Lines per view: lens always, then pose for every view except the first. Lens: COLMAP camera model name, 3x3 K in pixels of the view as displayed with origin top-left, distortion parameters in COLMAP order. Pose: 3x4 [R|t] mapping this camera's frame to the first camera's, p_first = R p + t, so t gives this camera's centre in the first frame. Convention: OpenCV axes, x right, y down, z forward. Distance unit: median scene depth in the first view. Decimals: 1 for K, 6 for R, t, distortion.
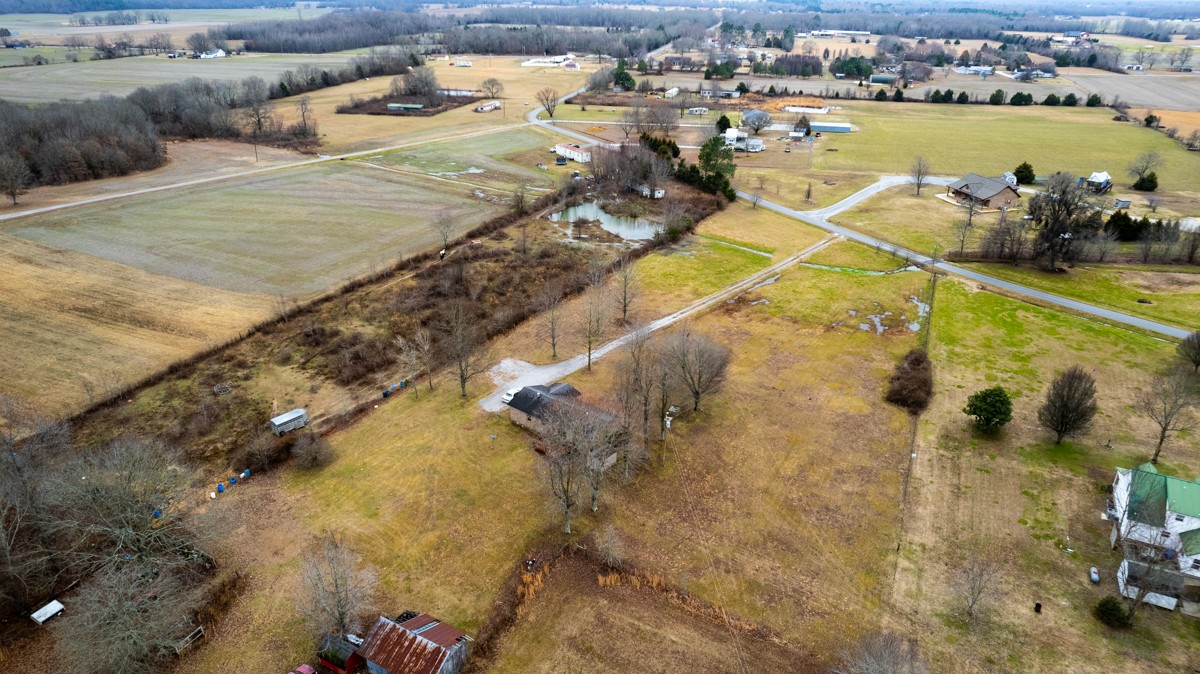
lens RADIAL K [[765.0, 0, 604.8], [0, 765.0, 336.9], [0, 0, 1]] dist [-0.073111, 0.065188]
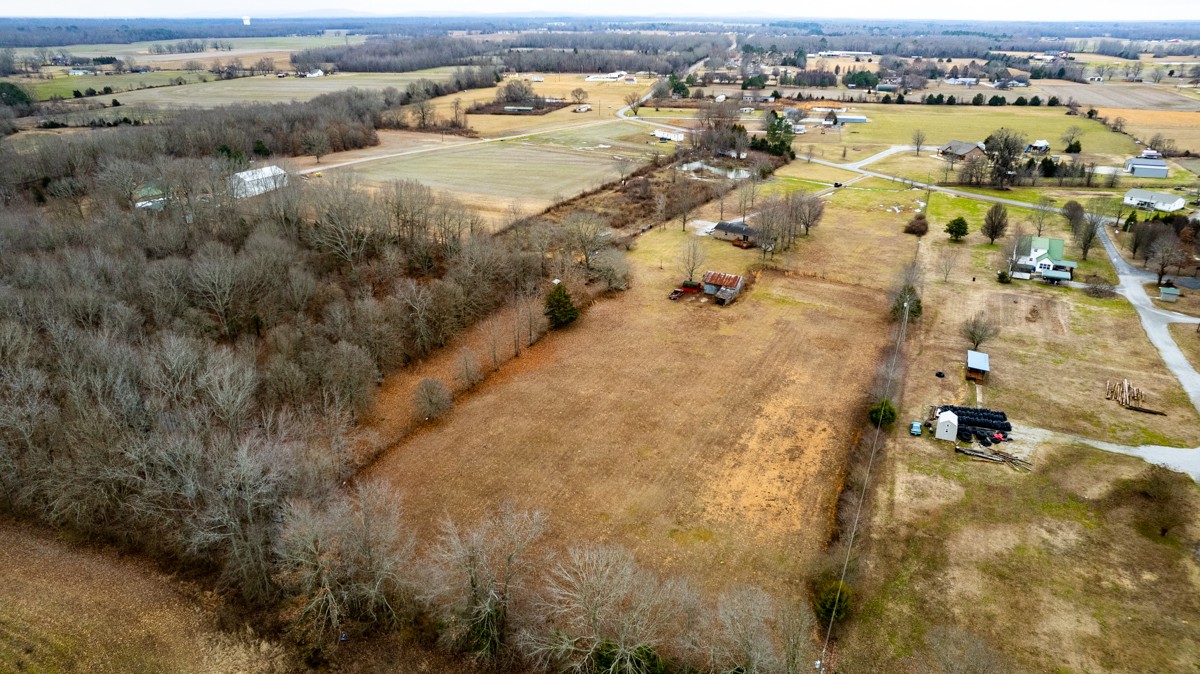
lens RADIAL K [[765.0, 0, 604.8], [0, 765.0, 336.9], [0, 0, 1]] dist [-0.073111, 0.065188]
pose [[0.999969, -0.007803, -0.001408, -0.119340], [0.007758, 0.999537, -0.029421, 0.123742], [0.001637, 0.029409, 0.999566, -0.280942]]
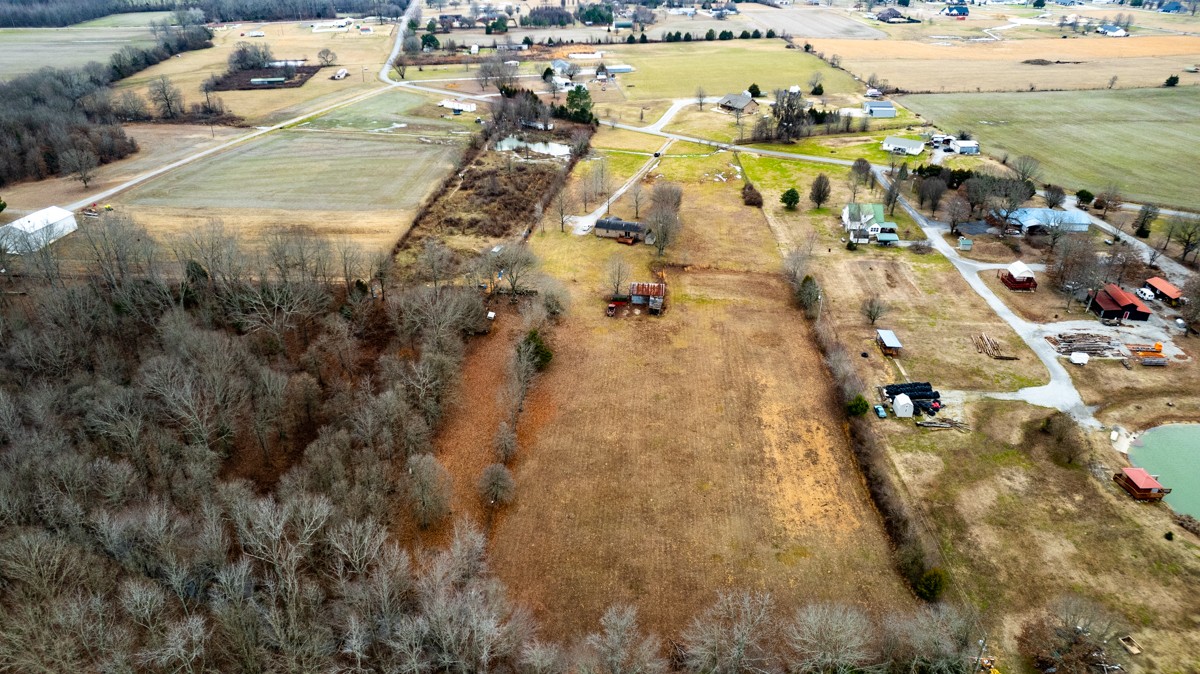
lens RADIAL K [[765.0, 0, 604.8], [0, 765.0, 336.9], [0, 0, 1]] dist [-0.073111, 0.065188]
pose [[0.922361, -0.195644, 0.333126, -0.250558], [0.168878, 0.979724, 0.107799, 0.047112], [-0.347462, -0.043172, 0.936700, -0.287629]]
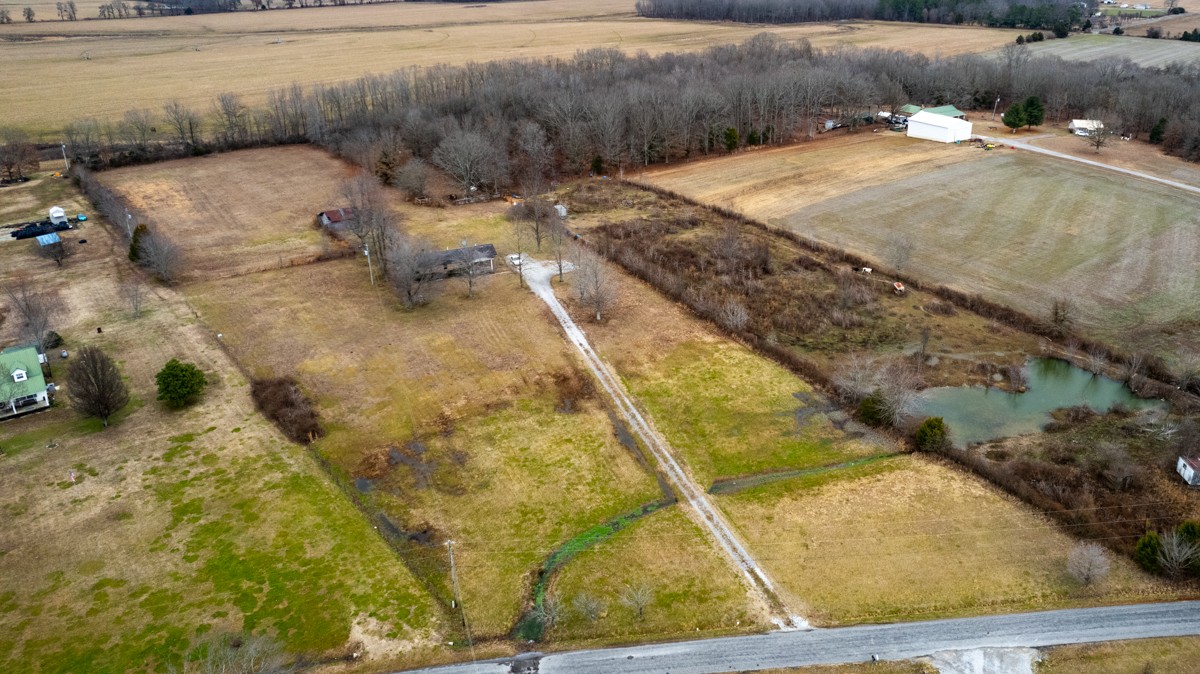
lens RADIAL K [[883.0, 0, 705.3], [0, 883.0, 298.0], [0, 0, 1]] dist [-0.072382, 0.063694]
pose [[-0.411054, 0.338577, -0.846404, 0.331834], [-0.389729, 0.774077, 0.498915, -0.238519], [0.824103, 0.534950, -0.186234, 0.495400]]
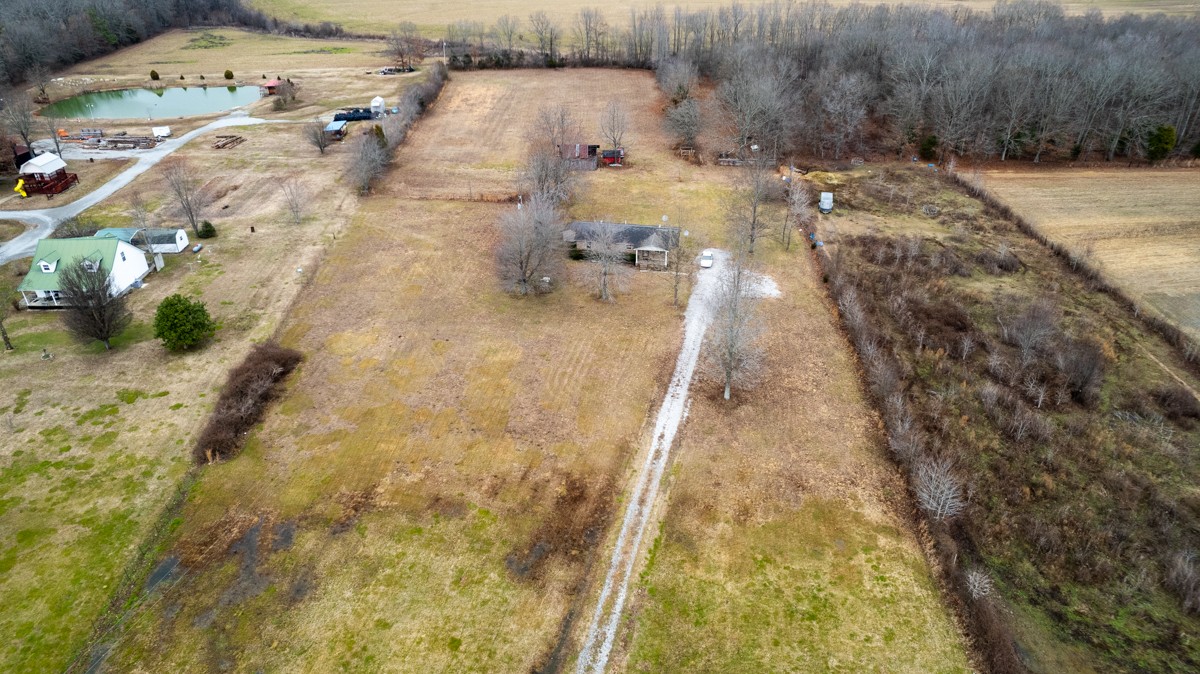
lens RADIAL K [[765.0, 0, 604.8], [0, 765.0, 336.9], [0, 0, 1]] dist [-0.073111, 0.065188]
pose [[-0.887067, 0.225682, -0.402716, 0.125190], [-0.199926, 0.598497, 0.775778, -0.181104], [0.416103, 0.768680, -0.485787, 0.462199]]
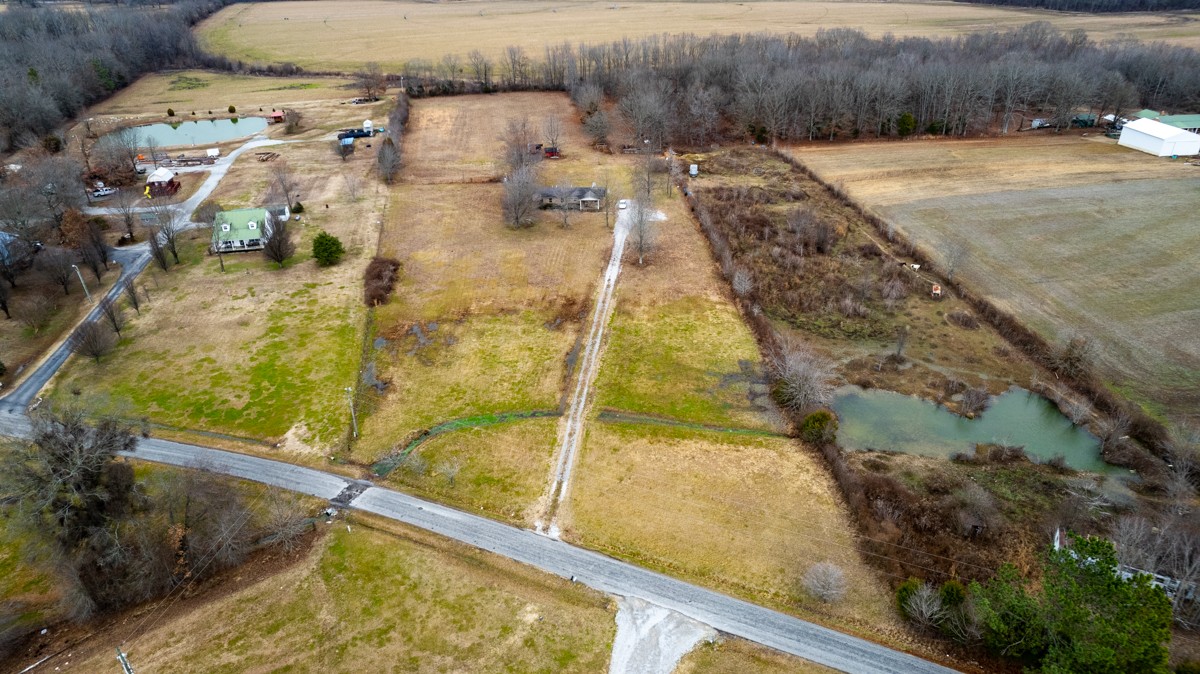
lens RADIAL K [[765.0, 0, 604.8], [0, 765.0, 336.9], [0, 0, 1]] dist [-0.073111, 0.065188]
pose [[-0.814502, 0.283223, -0.506331, 0.246676], [-0.237666, 0.633263, 0.736541, -0.282744], [0.529246, 0.720252, -0.448482, 0.587950]]
